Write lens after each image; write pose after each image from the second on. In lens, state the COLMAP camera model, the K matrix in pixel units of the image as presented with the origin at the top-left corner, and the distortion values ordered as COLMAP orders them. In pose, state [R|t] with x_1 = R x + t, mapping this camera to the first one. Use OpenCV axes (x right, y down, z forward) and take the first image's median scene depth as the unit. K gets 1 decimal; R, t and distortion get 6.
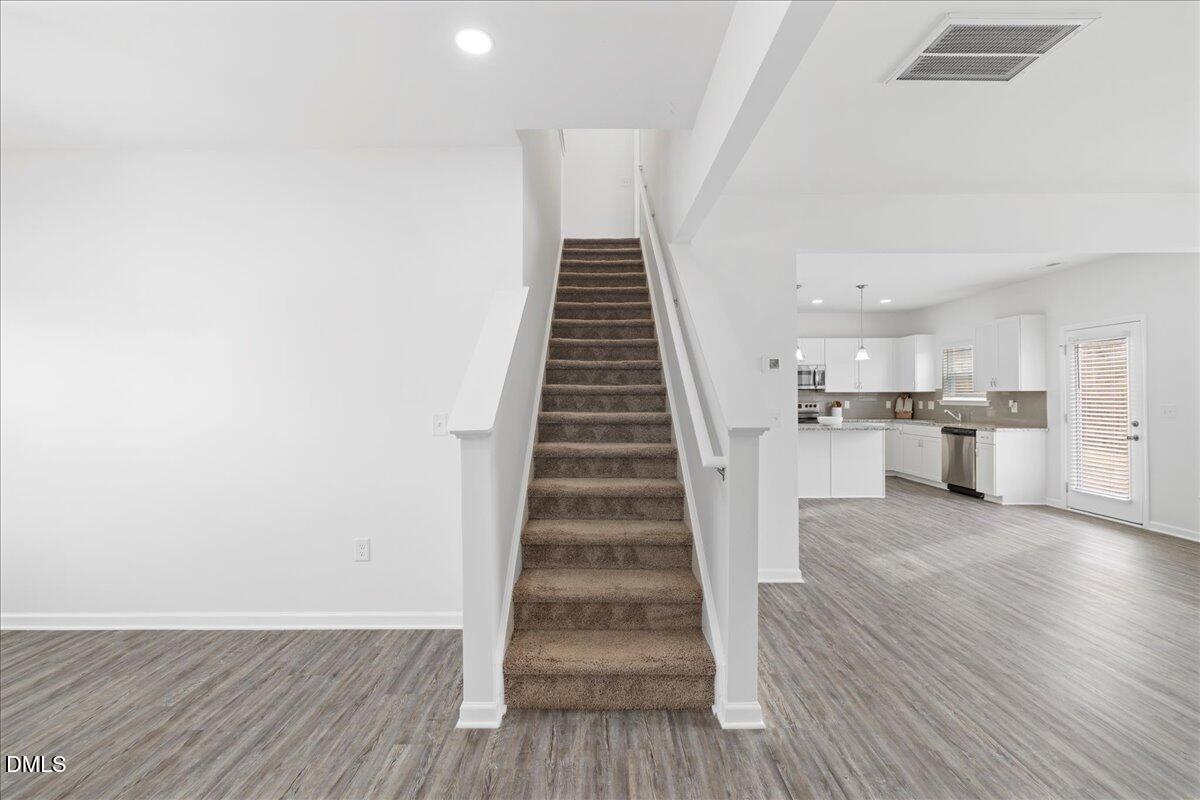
lens RADIAL K [[508.4, 0, 595.4], [0, 508.4, 396.1], [0, 0, 1]] dist [-0.000501, 0.000018]
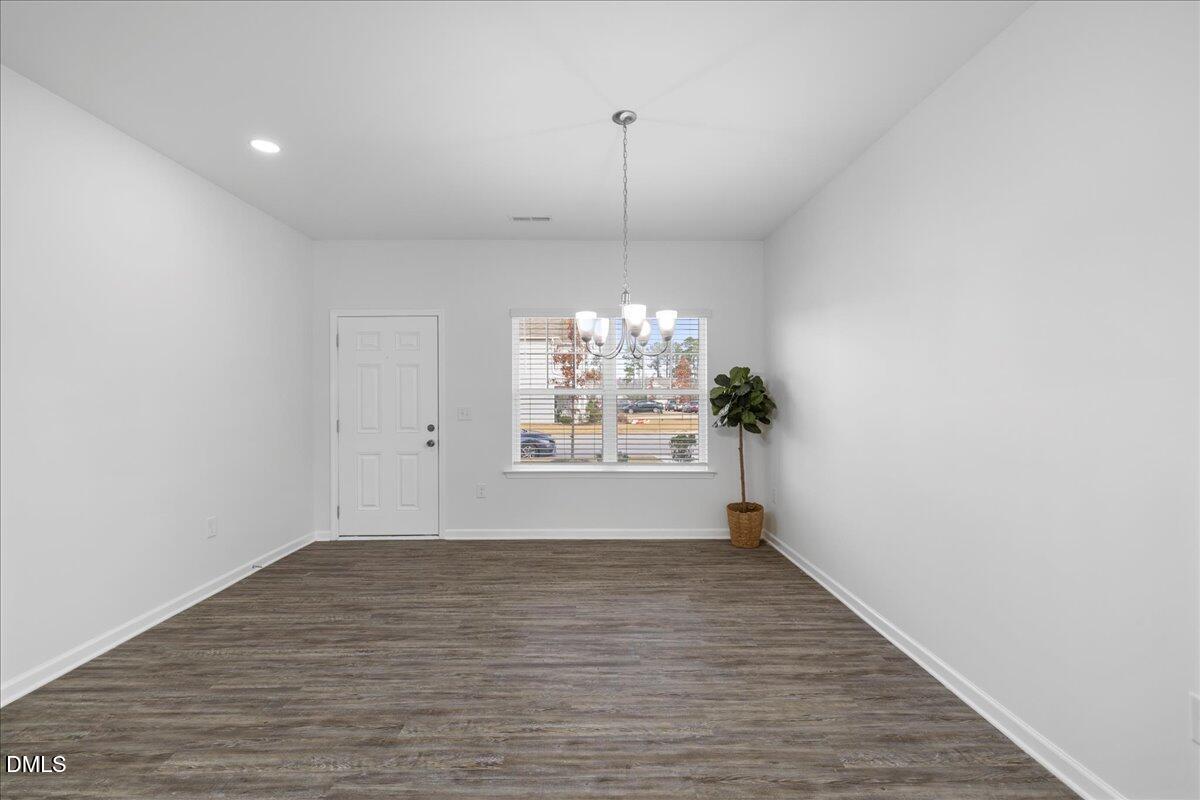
lens RADIAL K [[508.4, 0, 595.4], [0, 508.4, 396.1], [0, 0, 1]] dist [-0.000501, 0.000018]
pose [[0.018507, 0.002516, -0.999826, -0.010207], [-0.000298, 0.999997, 0.002511, 0.000001], [0.999829, 0.000251, 0.018508, 0.458814]]
